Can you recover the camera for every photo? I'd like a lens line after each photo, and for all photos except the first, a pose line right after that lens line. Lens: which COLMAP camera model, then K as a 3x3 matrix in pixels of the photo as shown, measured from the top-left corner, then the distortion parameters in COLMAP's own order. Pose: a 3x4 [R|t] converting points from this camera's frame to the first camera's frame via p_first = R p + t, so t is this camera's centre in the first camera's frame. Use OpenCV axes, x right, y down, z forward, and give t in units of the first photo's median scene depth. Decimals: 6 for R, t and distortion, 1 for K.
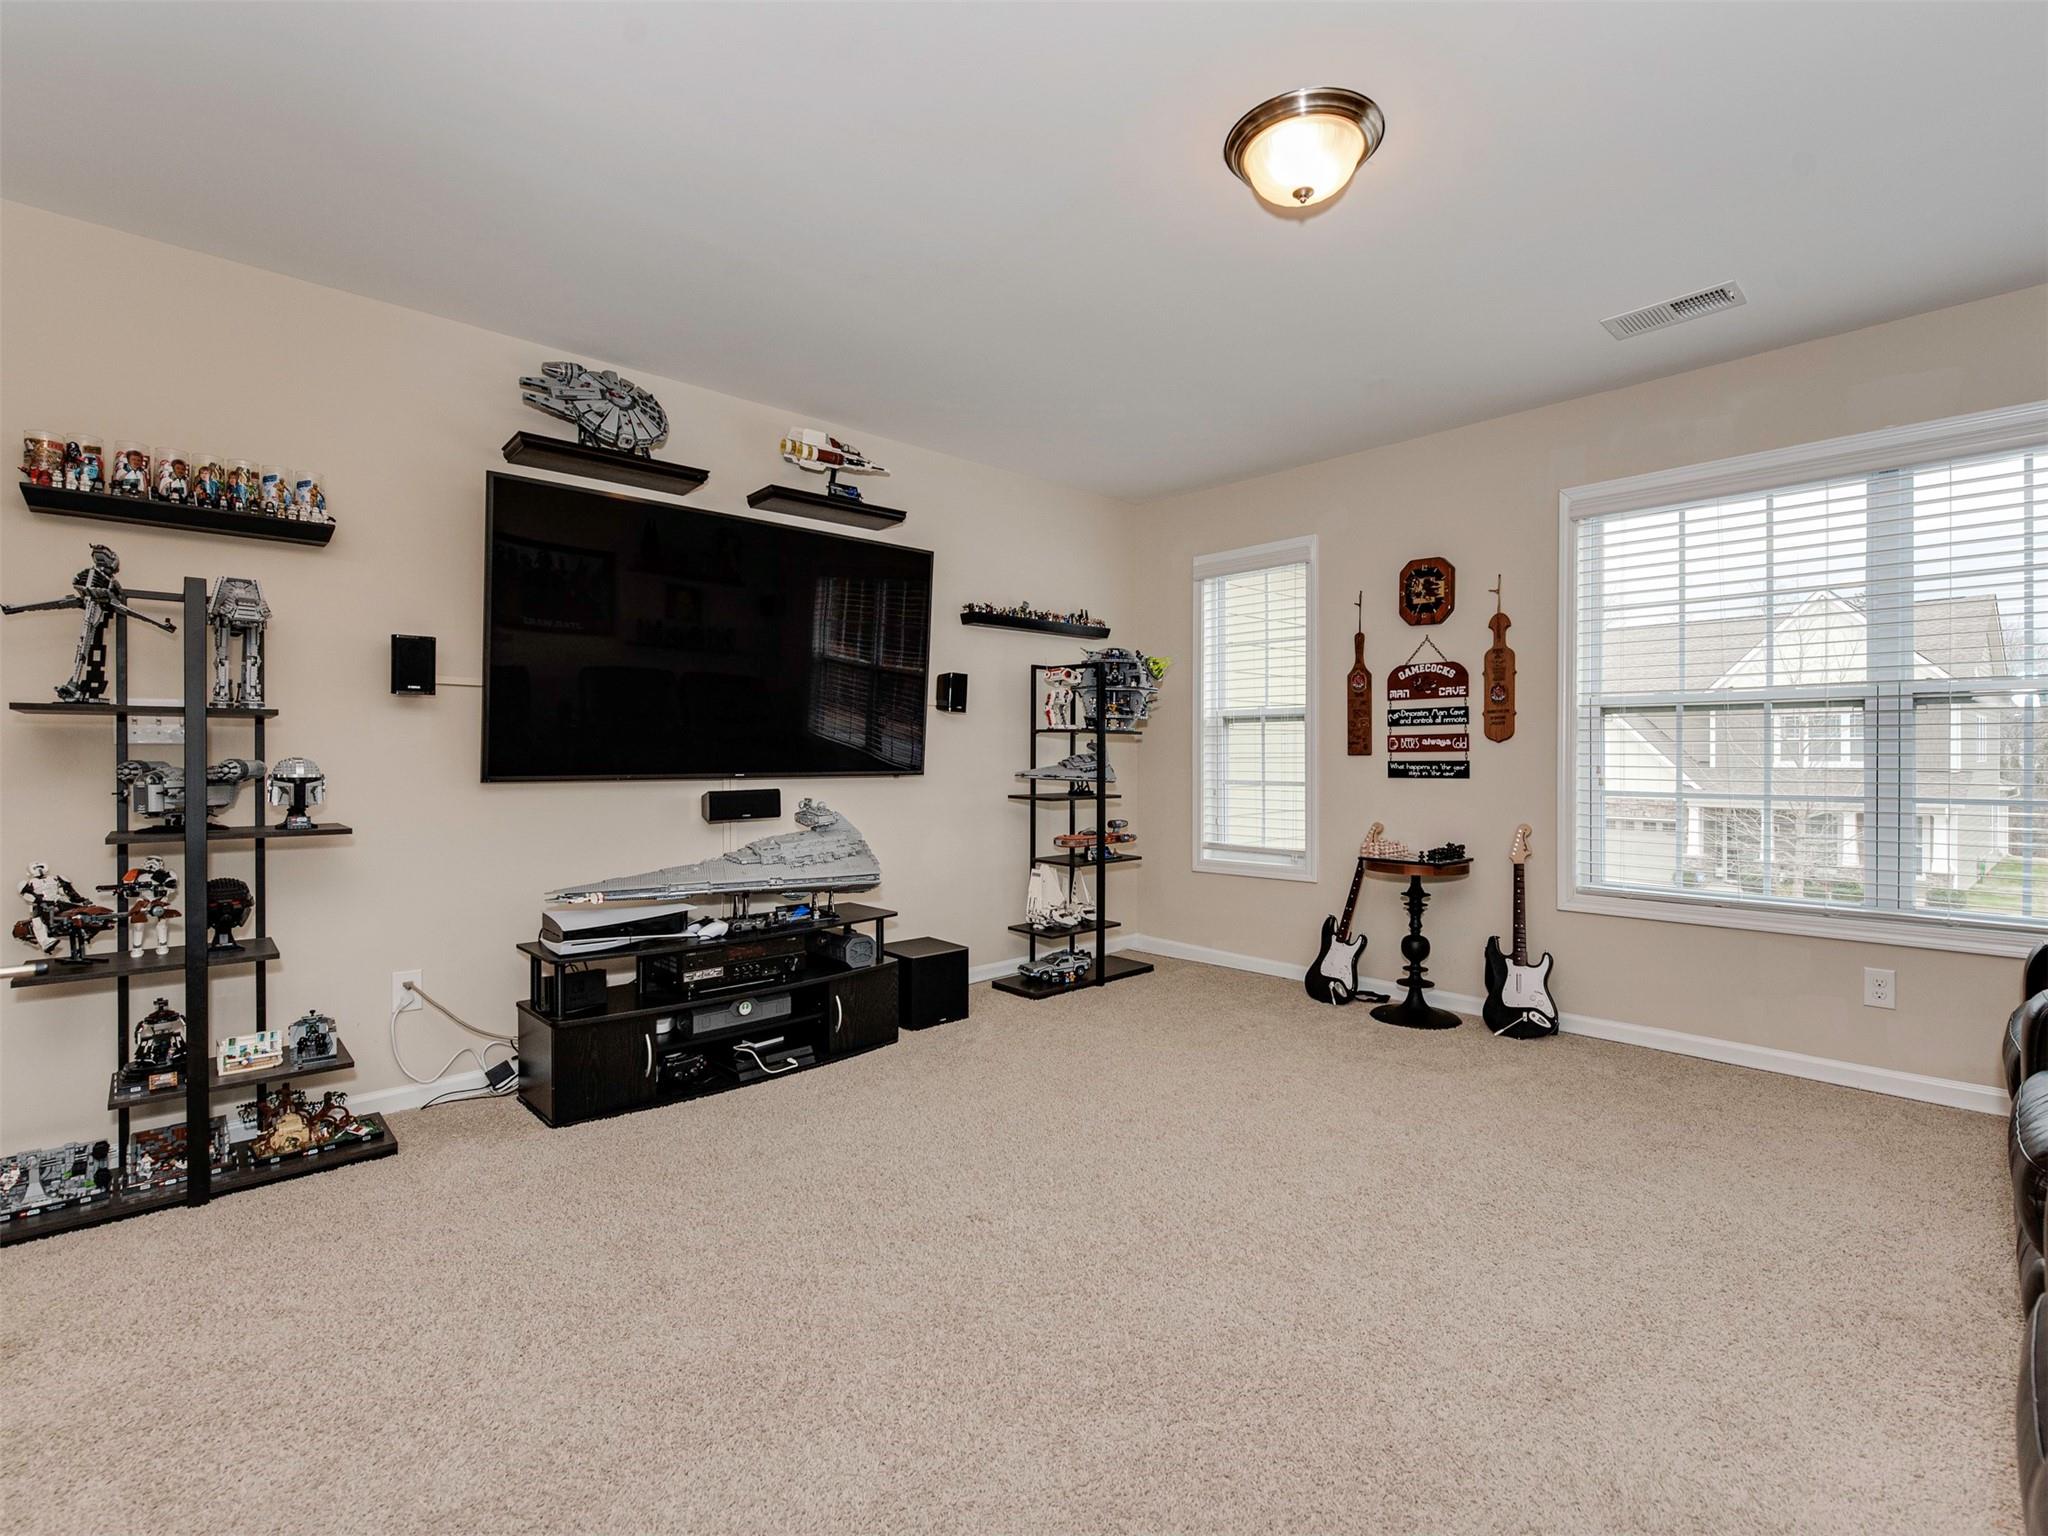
lens RADIAL K [[947.2, 0, 1022.9], [0, 947.2, 750.5], [0, 0, 1]] dist [-0.000577, -0.000175]
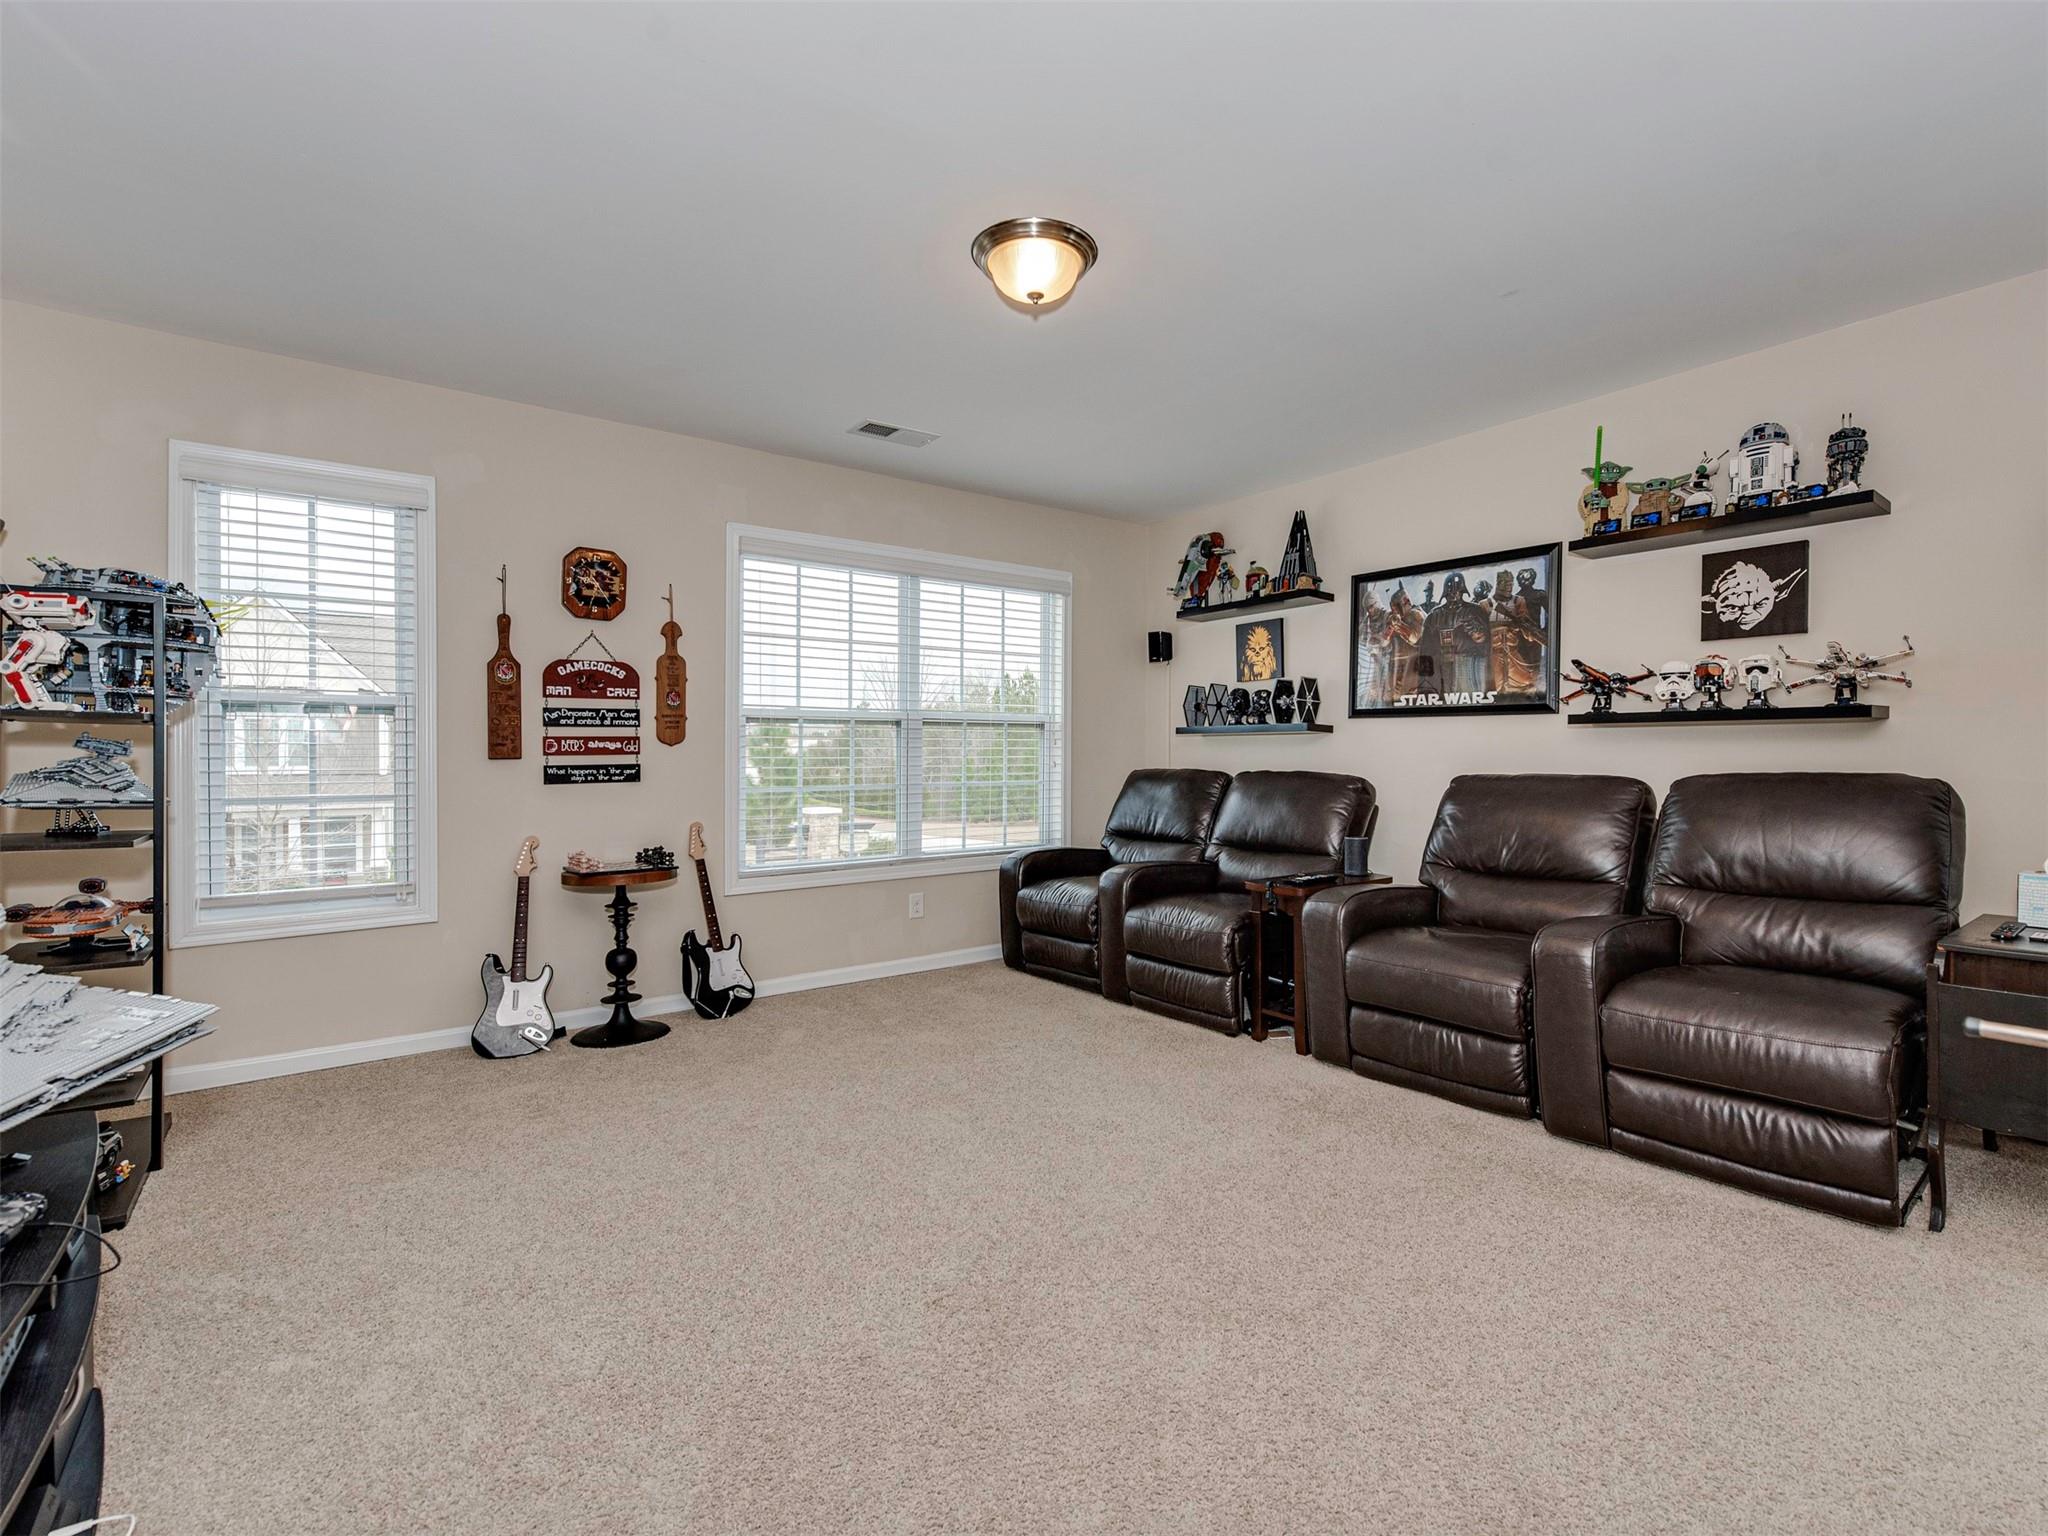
lens RADIAL K [[937.9, 0, 1024.0], [0, 937.9, 768.0], [0, 0, 1]] dist [-0.000381, -0.000003]
pose [[0.108437, -0.014154, 0.994003, -0.461610], [-0.001075, 0.999896, 0.014355, 0.000441], [-0.994103, -0.002626, 0.108411, 0.485867]]
